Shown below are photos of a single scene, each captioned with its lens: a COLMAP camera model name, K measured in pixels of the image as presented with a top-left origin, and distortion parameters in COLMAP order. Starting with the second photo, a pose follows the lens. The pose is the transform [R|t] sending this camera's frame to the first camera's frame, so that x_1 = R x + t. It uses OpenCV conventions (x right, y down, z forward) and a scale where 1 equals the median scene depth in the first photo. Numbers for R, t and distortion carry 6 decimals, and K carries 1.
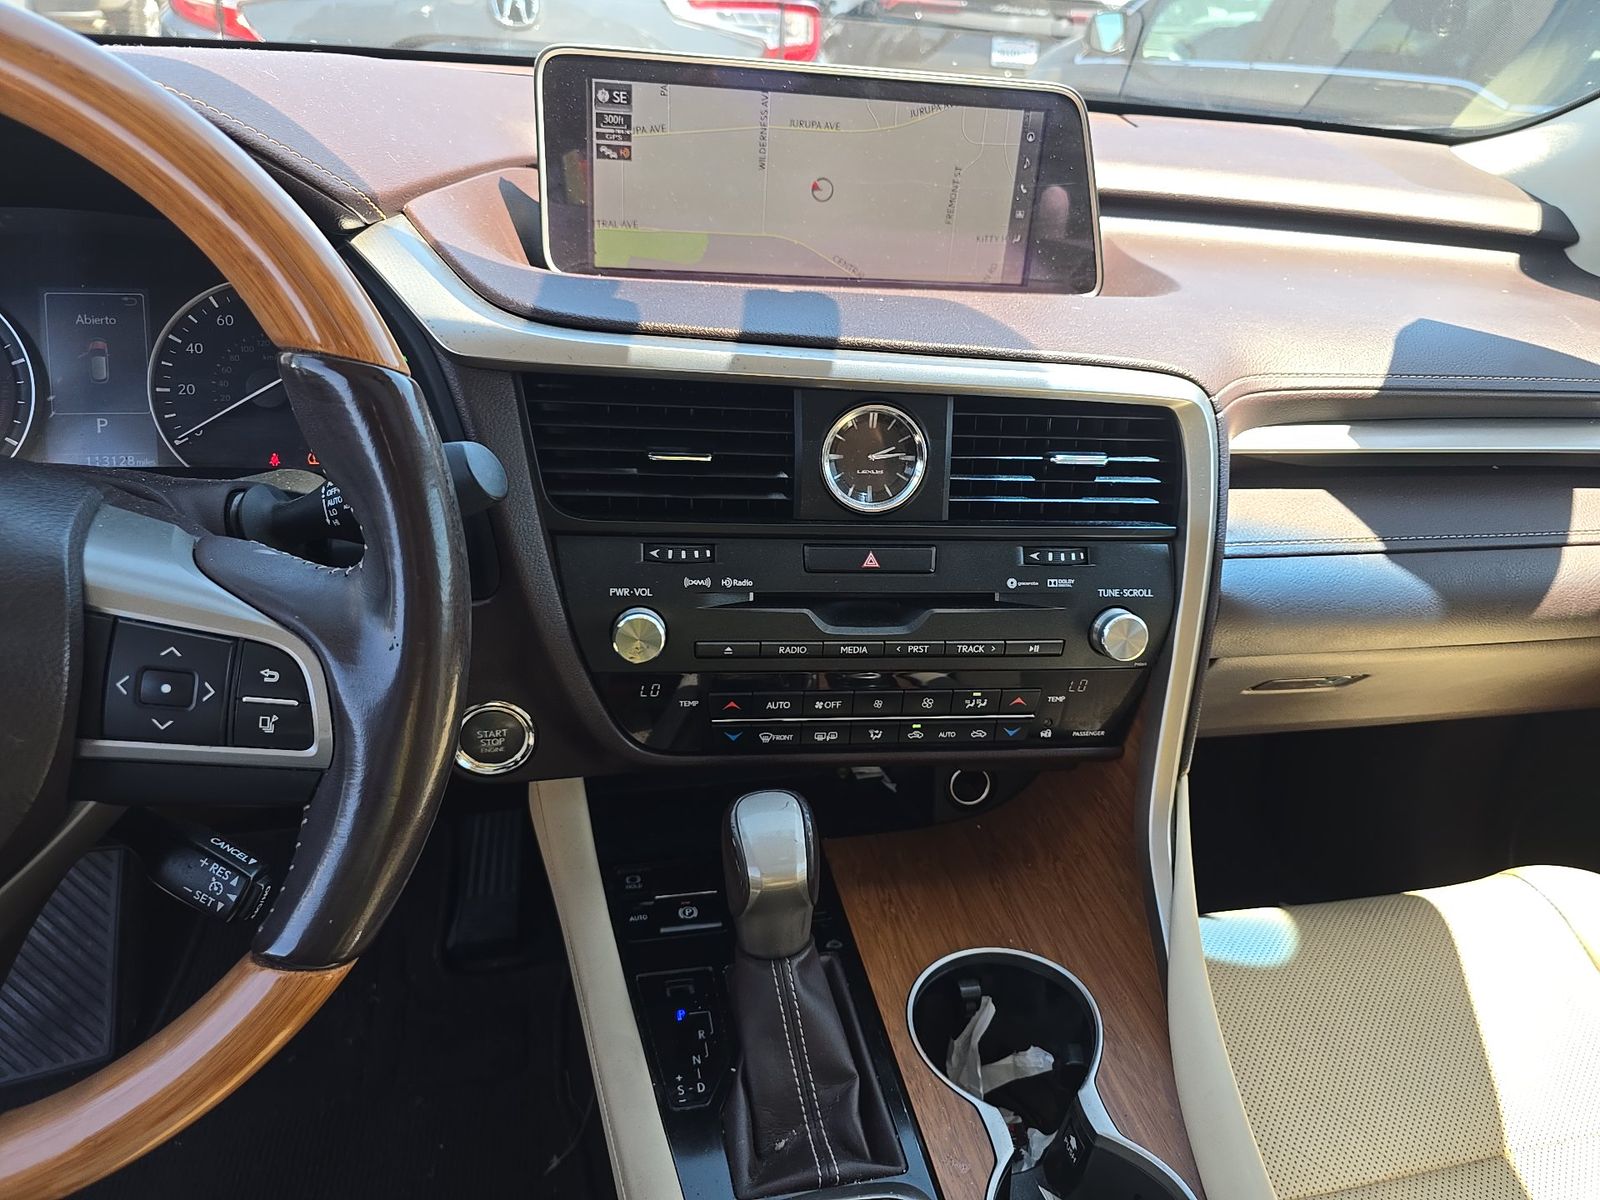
lens RADIAL K [[1075.9, 0, 800.0], [0, 1075.9, 600.0], [0, 0, 1]] dist [0.084497, -0.077820]
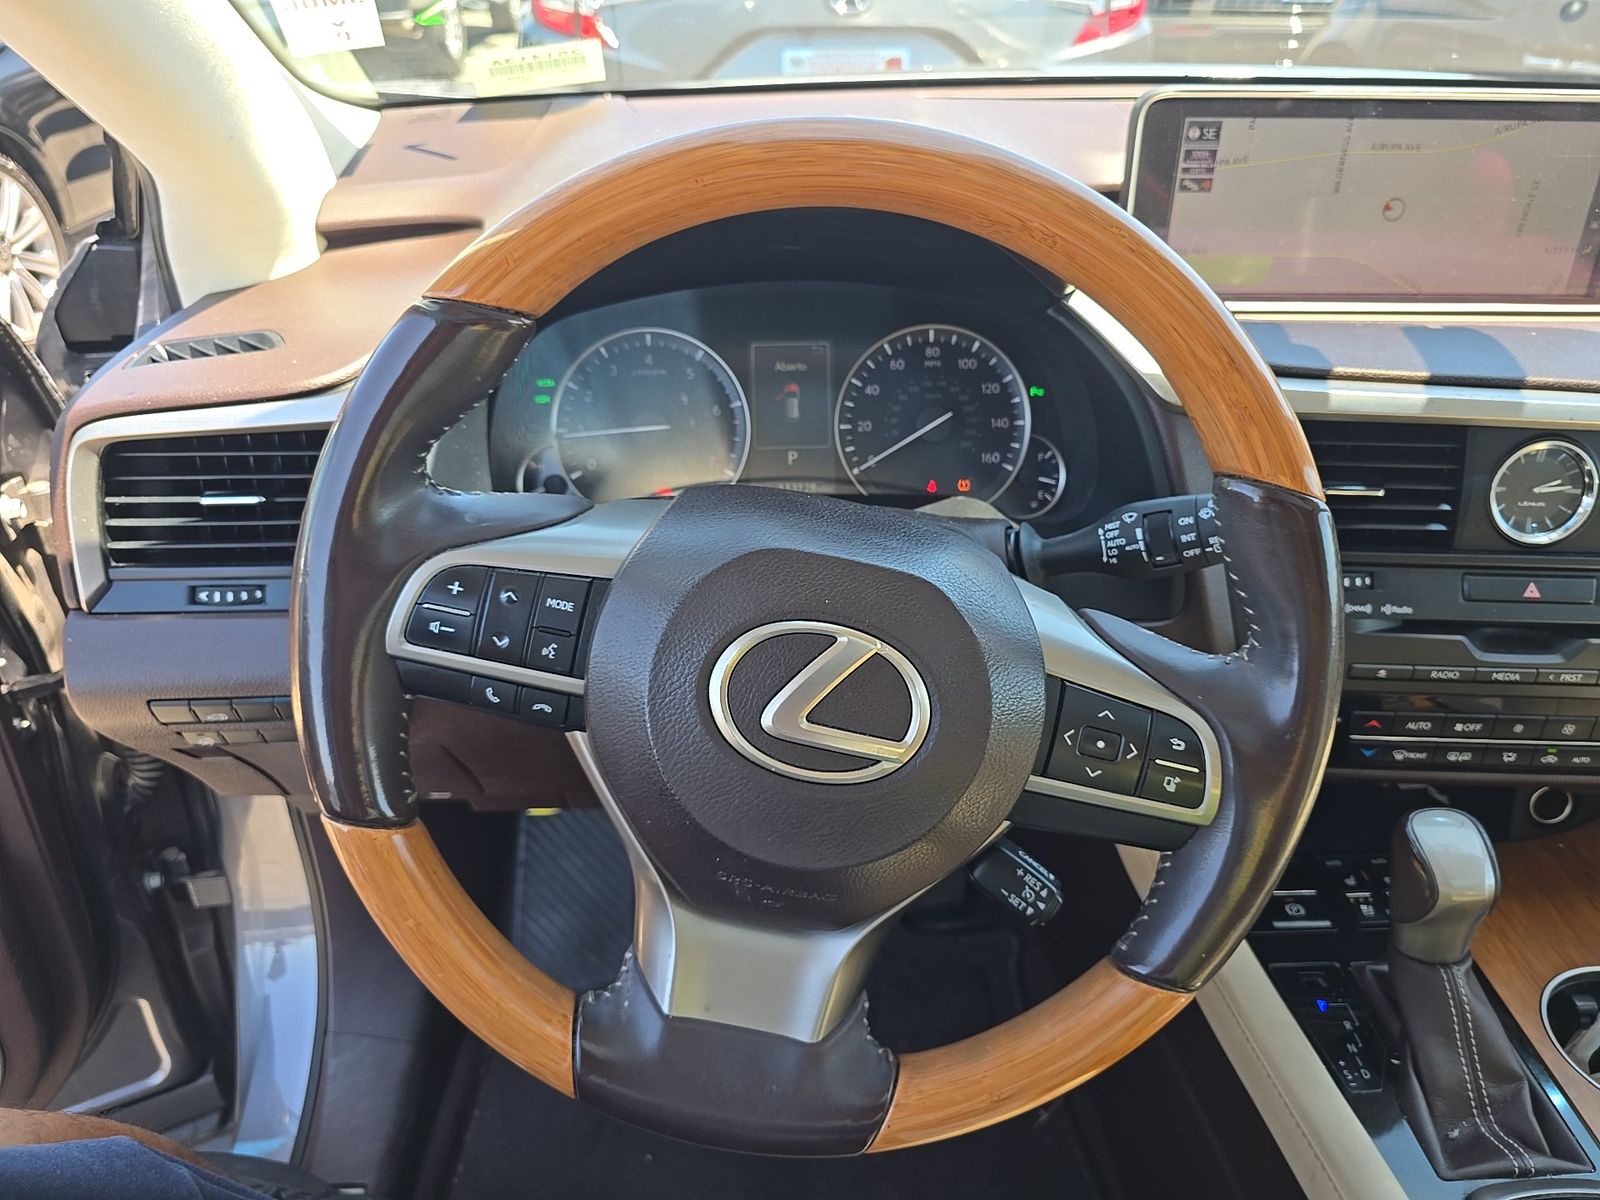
lens RADIAL K [[1092.8, 0, 800.0], [0, 1092.8, 600.0], [0, 0, 1]] dist [0.057362, -0.045476]
pose [[0.986314, 0.027684, -0.162537, -0.443753], [-0.021644, 0.999012, 0.038812, -0.053285], [0.163451, -0.034763, 0.985939, -0.158445]]
